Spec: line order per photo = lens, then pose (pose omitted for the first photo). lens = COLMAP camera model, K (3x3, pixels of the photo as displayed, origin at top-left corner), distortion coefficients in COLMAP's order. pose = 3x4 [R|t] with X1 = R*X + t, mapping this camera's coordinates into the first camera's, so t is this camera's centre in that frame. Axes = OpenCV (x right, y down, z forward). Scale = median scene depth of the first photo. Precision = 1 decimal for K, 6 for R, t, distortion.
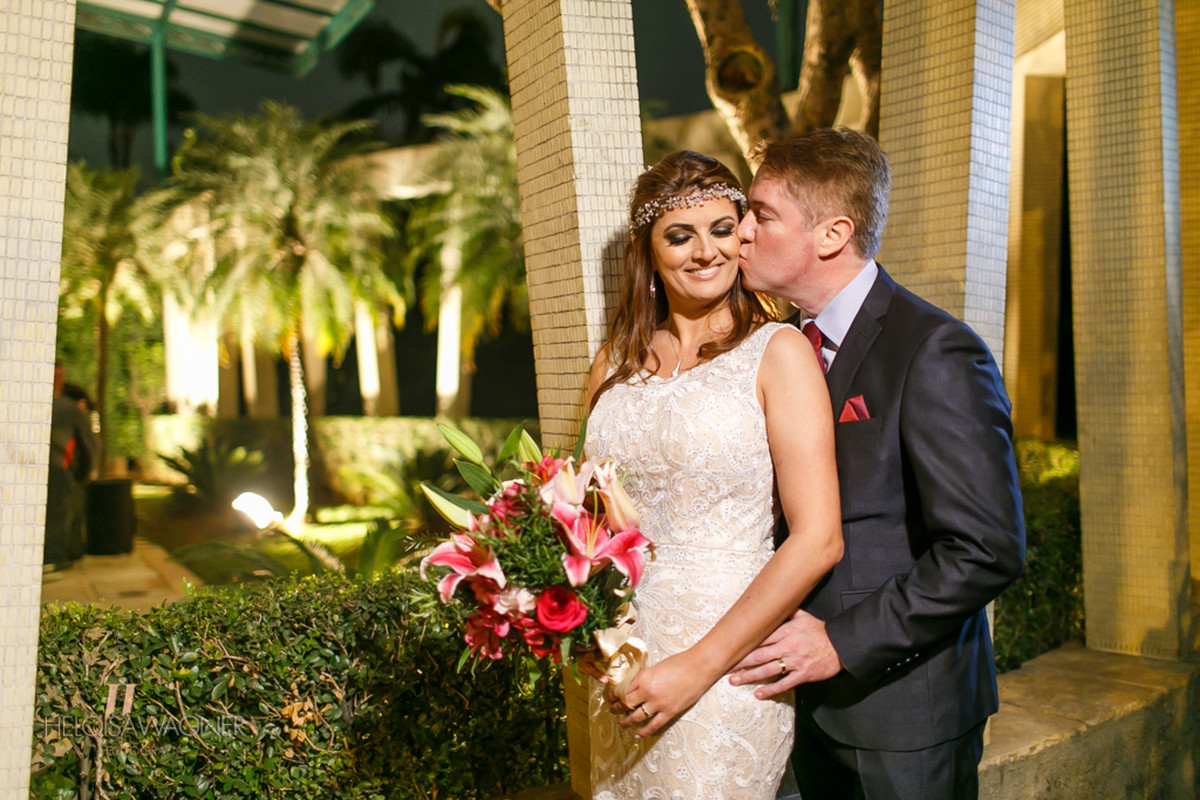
lens RADIAL K [[1156.9, 0, 600.0], [0, 1156.9, 400.0], [0, 0, 1]] dist [-0.012562, -0.003032]
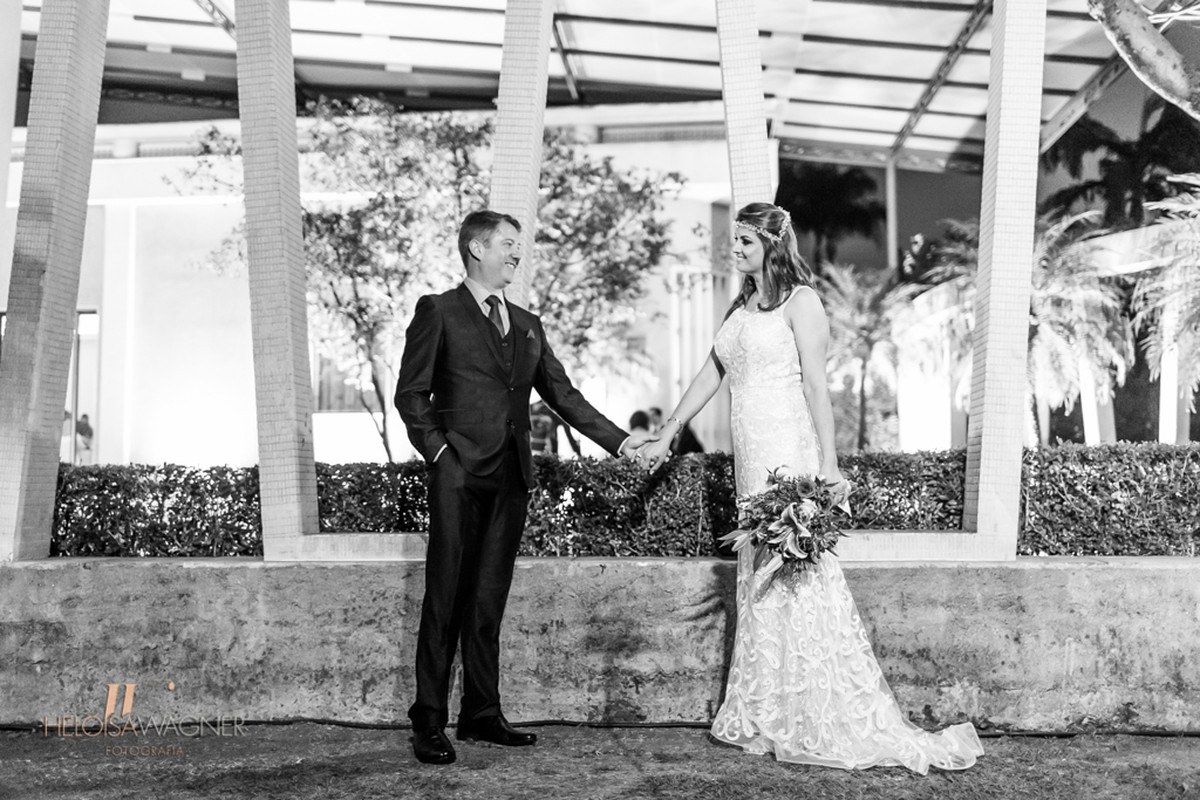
lens RADIAL K [[1156.9, 0, 600.0], [0, 1156.9, 400.0], [0, 0, 1]] dist [-0.012562, -0.003032]
pose [[0.838276, -0.023440, -0.544742, 0.016525], [-0.022795, 0.996695, -0.077966, 0.052050], [0.544769, 0.077775, 0.834972, -0.232157]]
